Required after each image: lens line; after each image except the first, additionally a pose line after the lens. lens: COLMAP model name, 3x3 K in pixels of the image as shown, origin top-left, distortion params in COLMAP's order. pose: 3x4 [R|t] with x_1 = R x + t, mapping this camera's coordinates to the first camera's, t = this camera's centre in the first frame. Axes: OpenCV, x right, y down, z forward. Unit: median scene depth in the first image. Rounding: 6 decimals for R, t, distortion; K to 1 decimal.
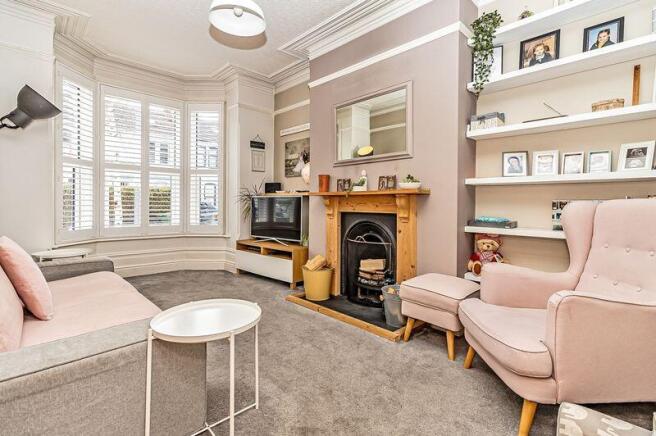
lens RADIAL K [[306.9, 0, 328.1], [0, 306.9, 204.1], [0, 0, 1]] dist [0.001054, 0.000125]
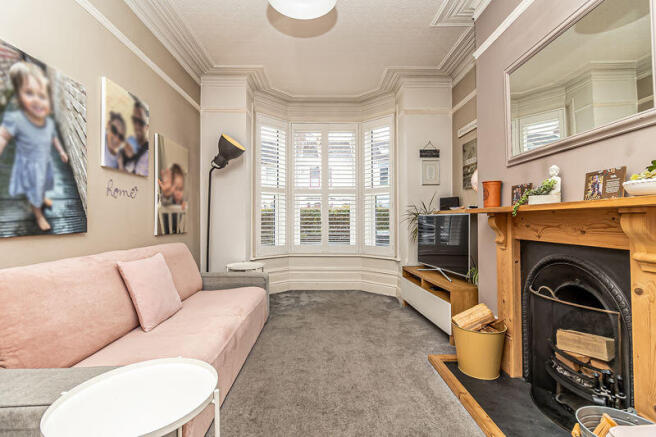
lens RADIAL K [[296.4, 0, 329.6], [0, 296.4, 213.9], [0, 0, 1]] dist [0.001772, 0.000241]
pose [[0.734978, -0.021947, -0.677735, 0.159699], [0.005677, 0.999640, -0.026215, -0.011434], [0.678067, 0.015420, 0.734839, 0.308359]]
